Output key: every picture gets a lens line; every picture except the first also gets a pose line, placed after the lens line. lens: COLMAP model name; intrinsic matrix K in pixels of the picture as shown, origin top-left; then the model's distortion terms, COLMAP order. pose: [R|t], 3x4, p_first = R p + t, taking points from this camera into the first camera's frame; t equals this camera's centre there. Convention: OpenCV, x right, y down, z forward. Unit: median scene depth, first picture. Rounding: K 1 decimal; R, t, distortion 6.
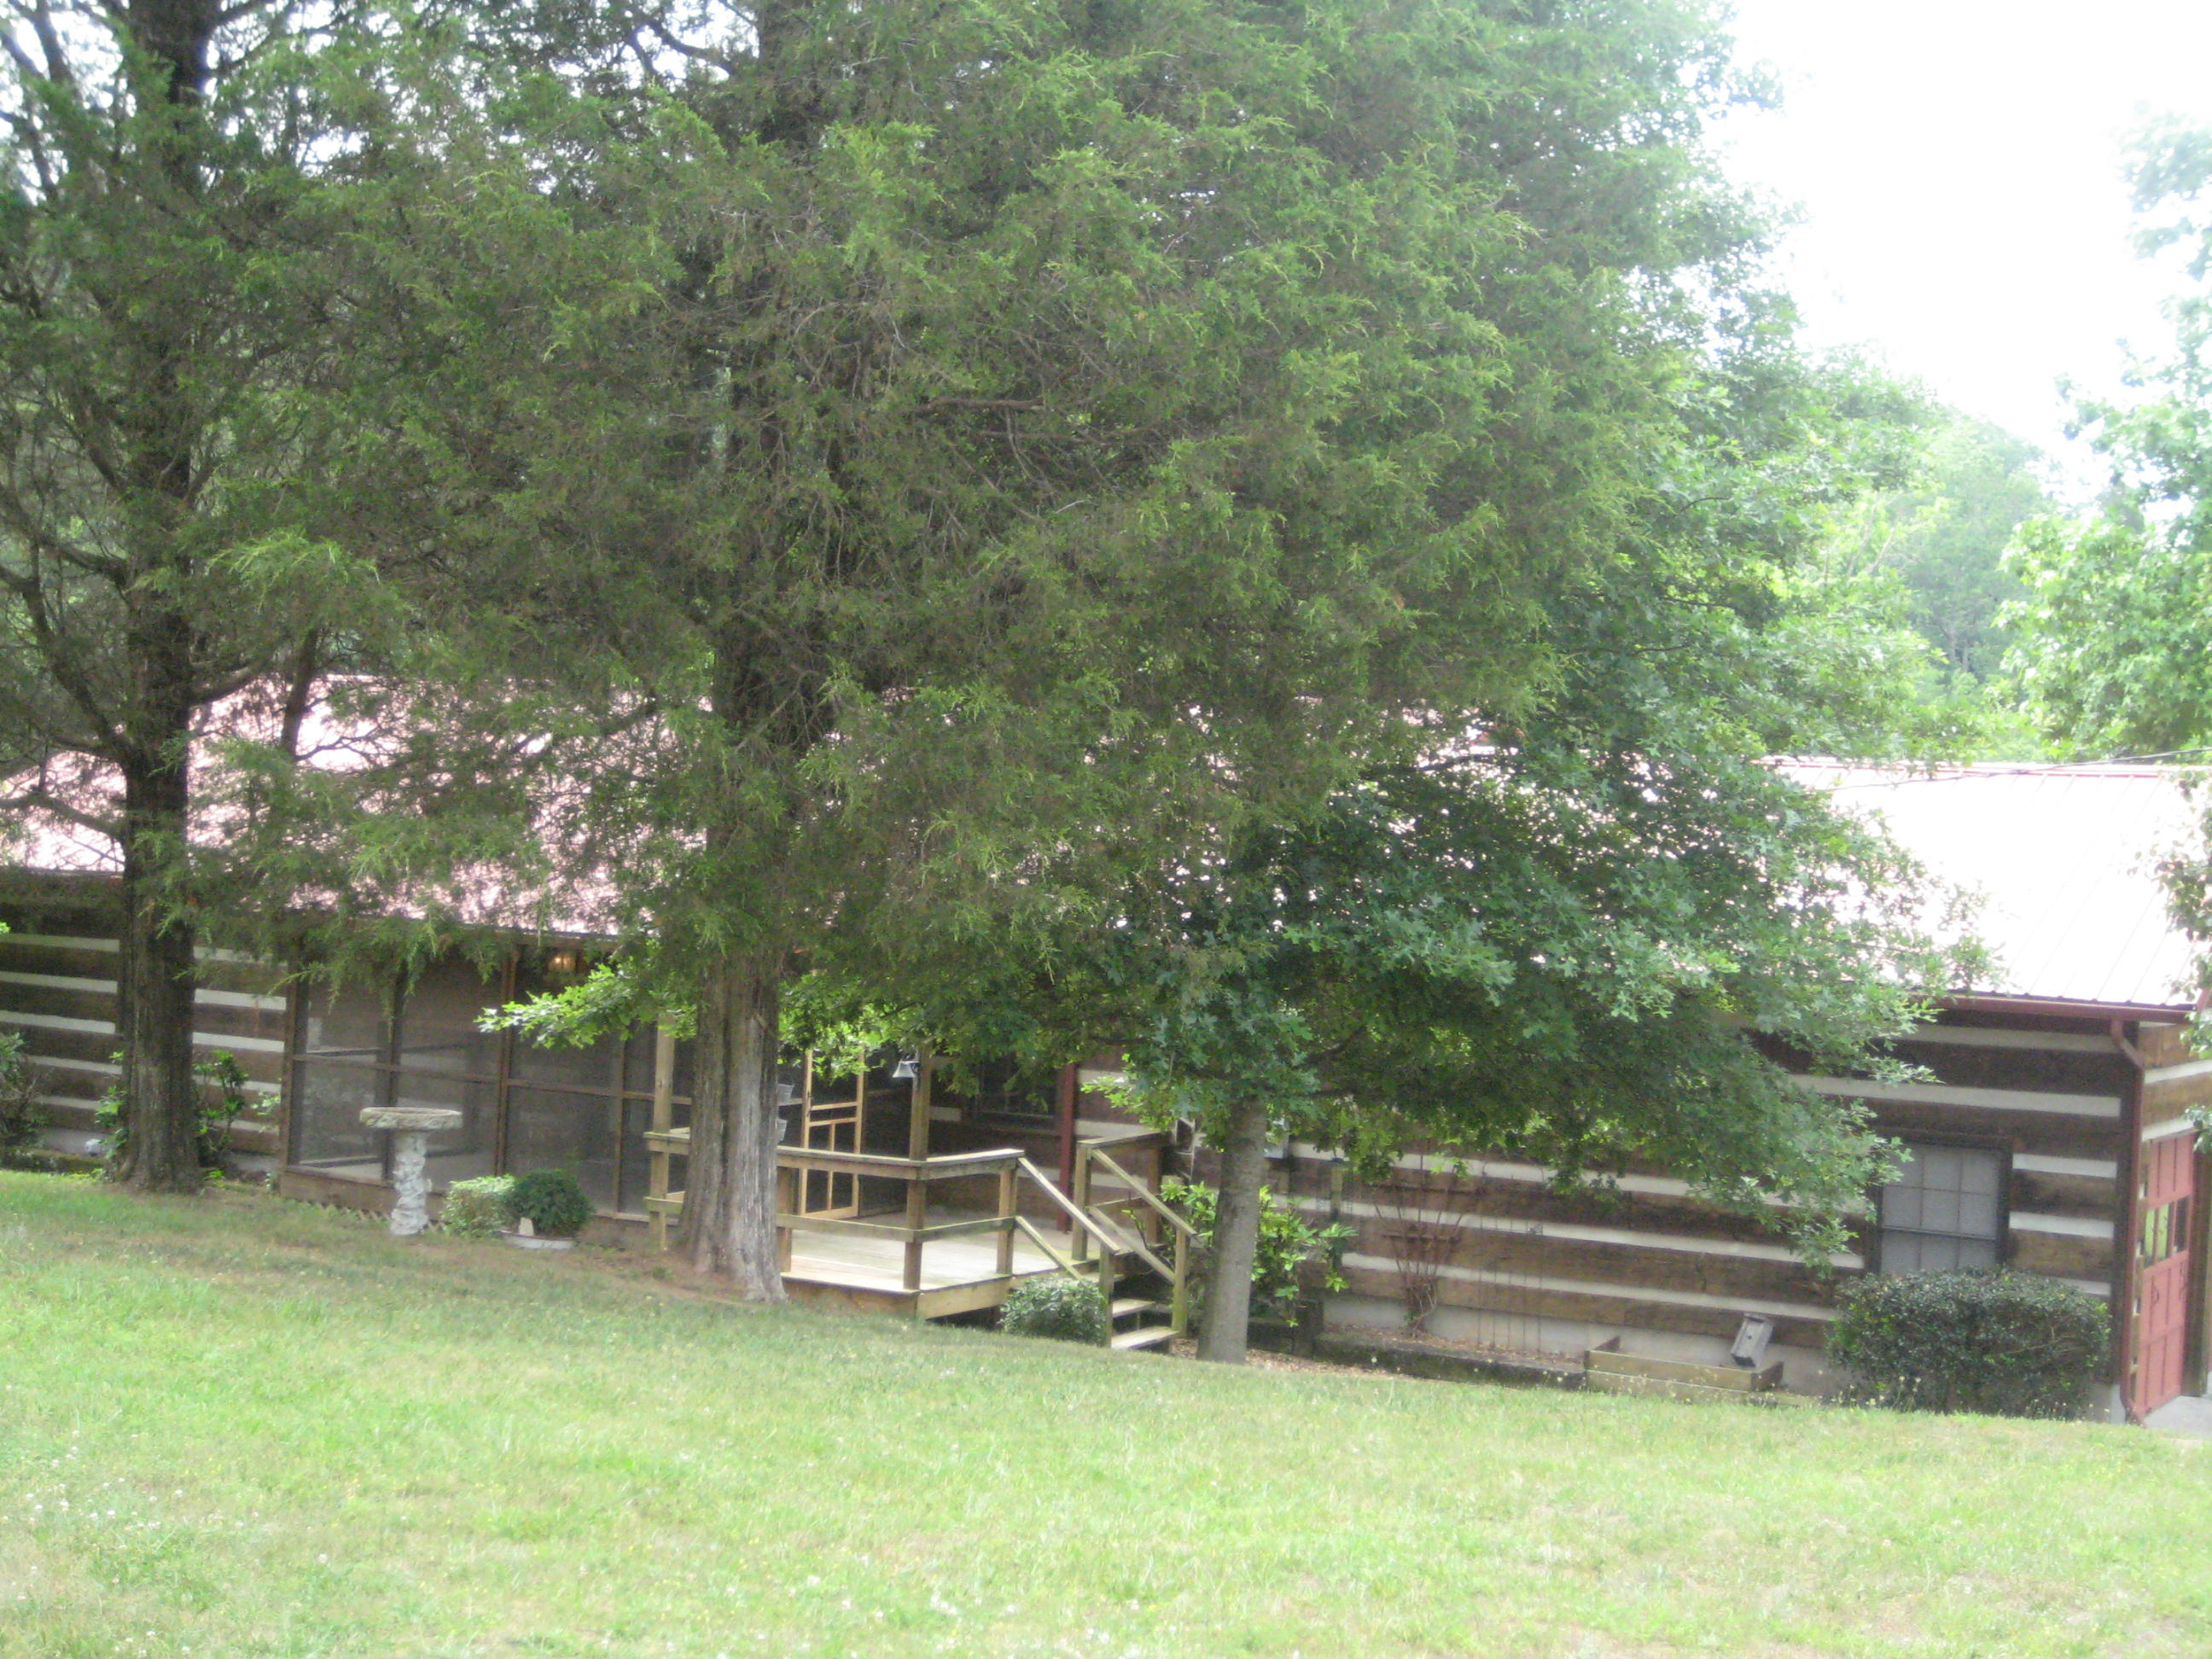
lens RADIAL K [[3188.5, 0, 1106.0], [0, 3188.5, 829.5], [0, 0, 1]] dist [0.030722, -0.069856]
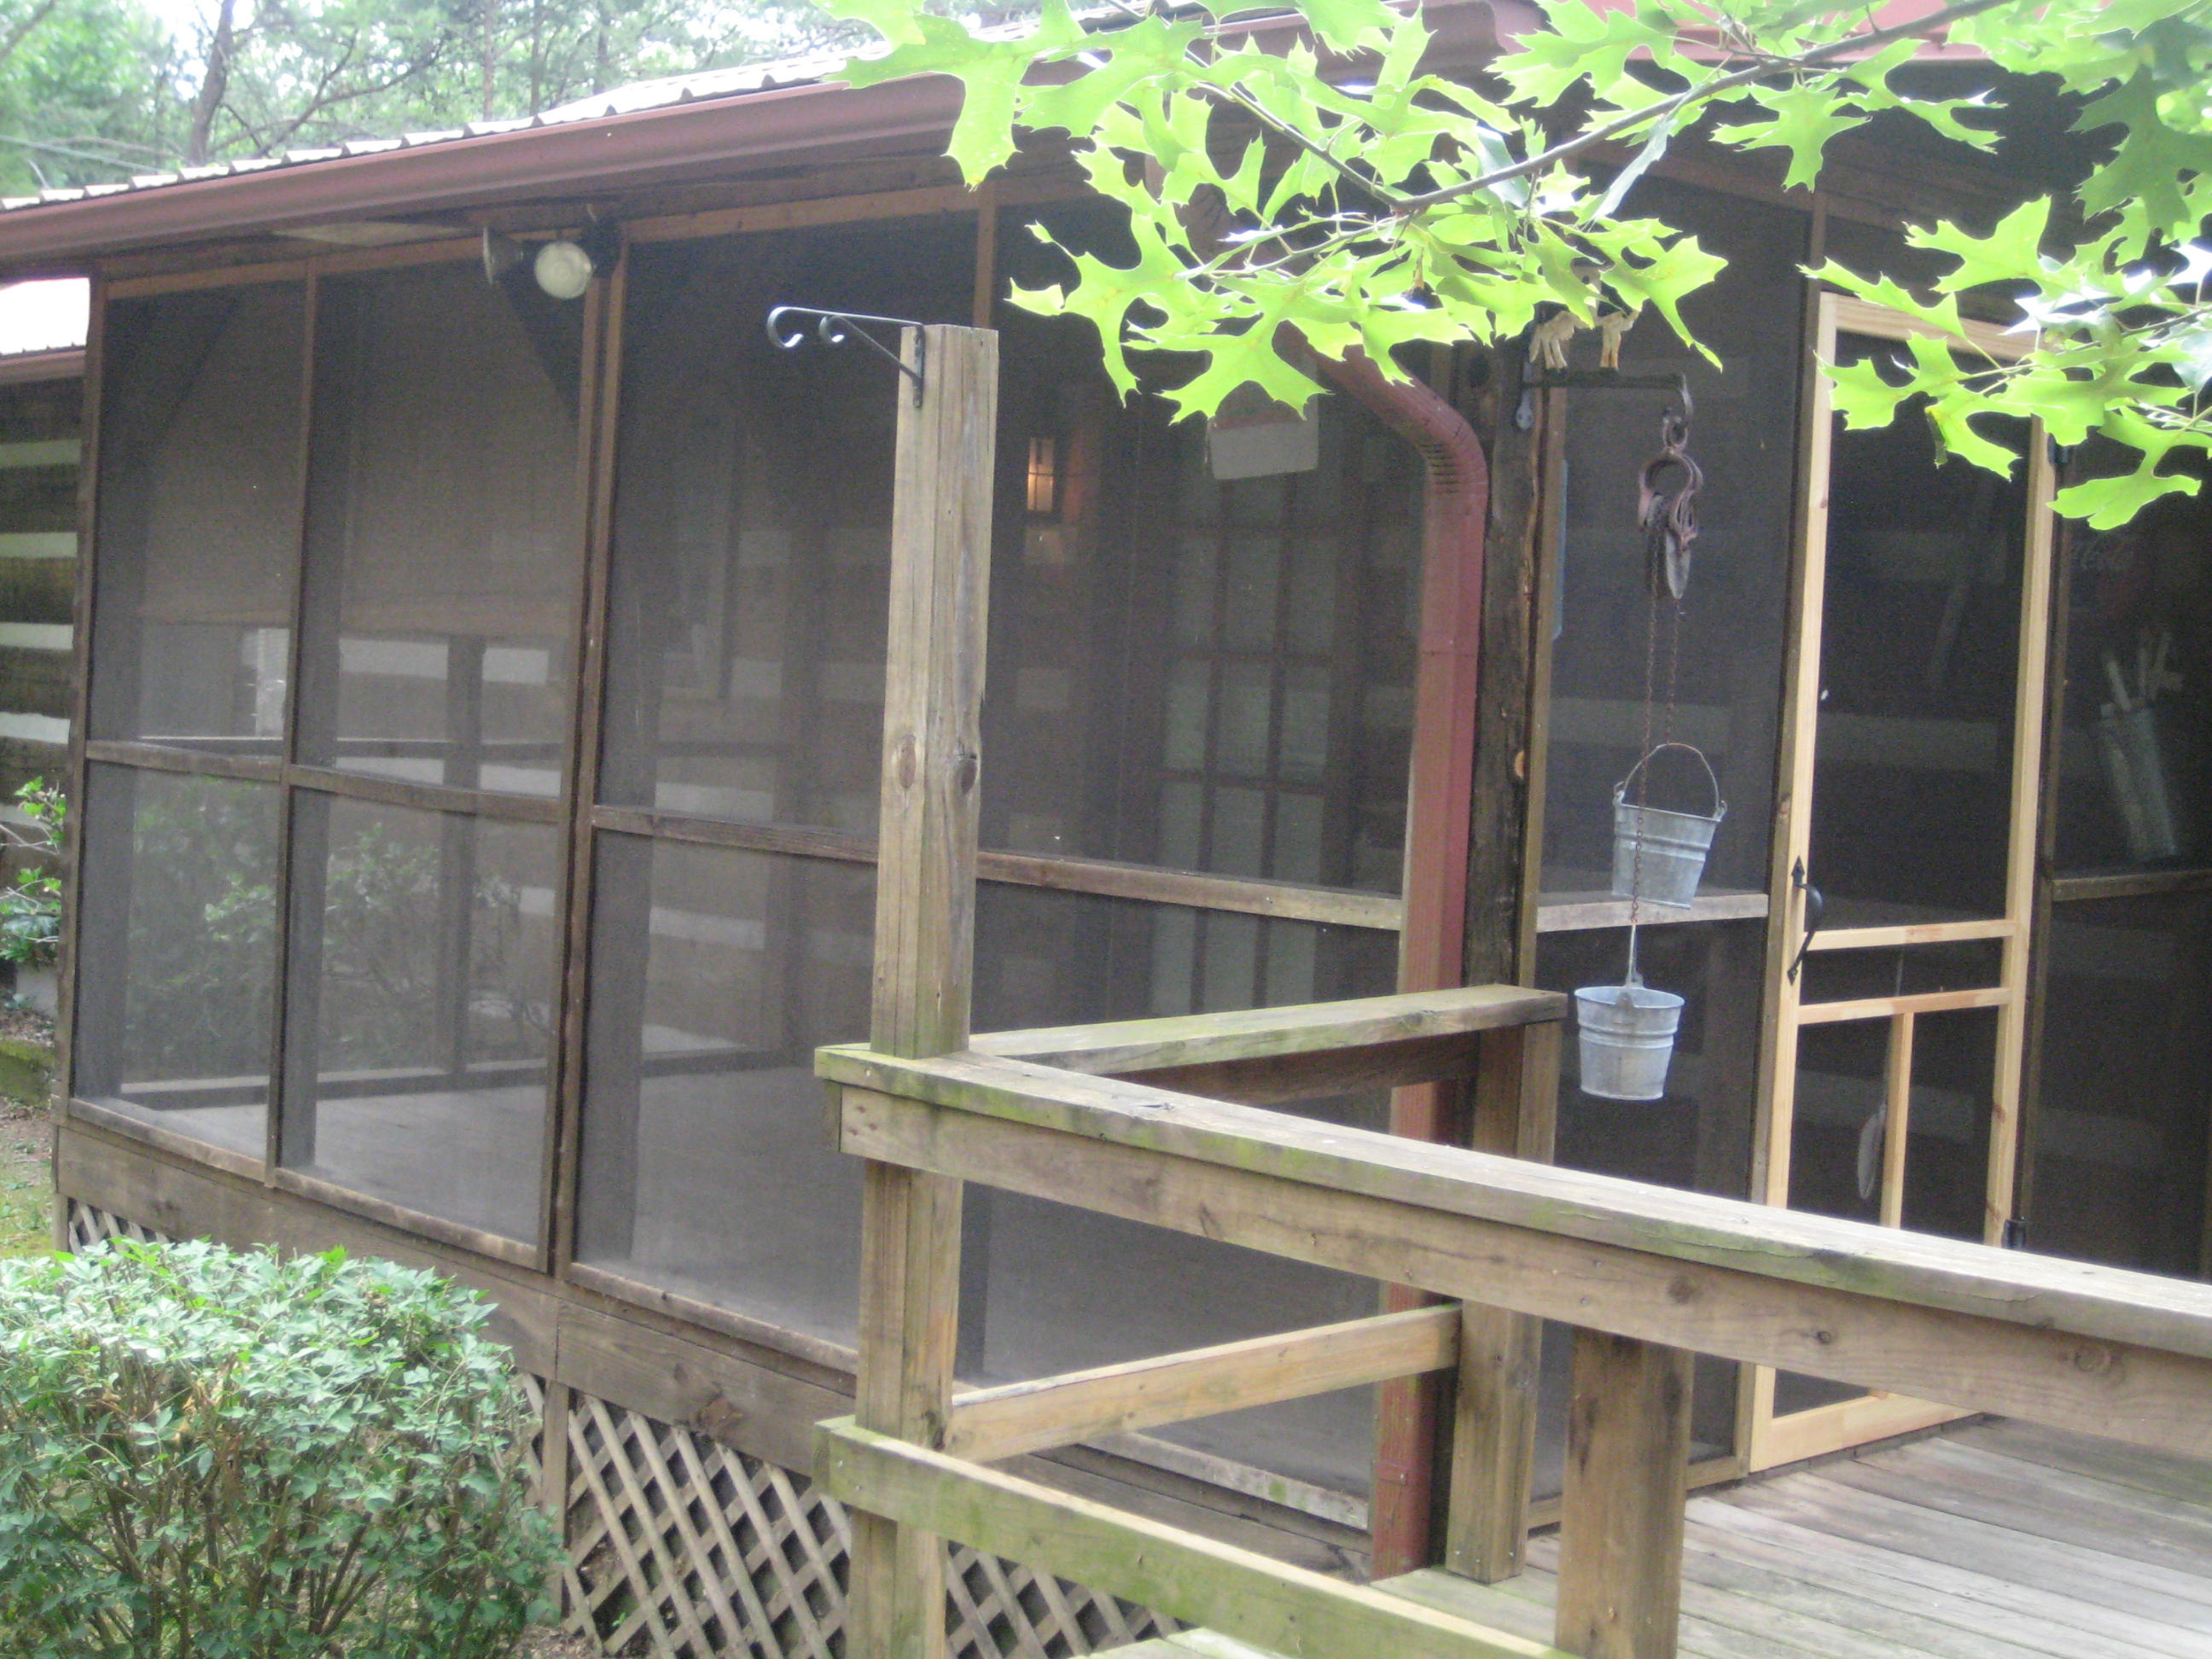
lens RADIAL K [[3188.5, 0, 1106.0], [0, 3188.5, 829.5], [0, 0, 1]] dist [0.030722, -0.069856]
pose [[0.955440, 0.009427, -0.295035, -0.084499], [0.003676, 0.999032, 0.043827, 0.080091], [0.295163, -0.042959, 0.954481, 0.890072]]
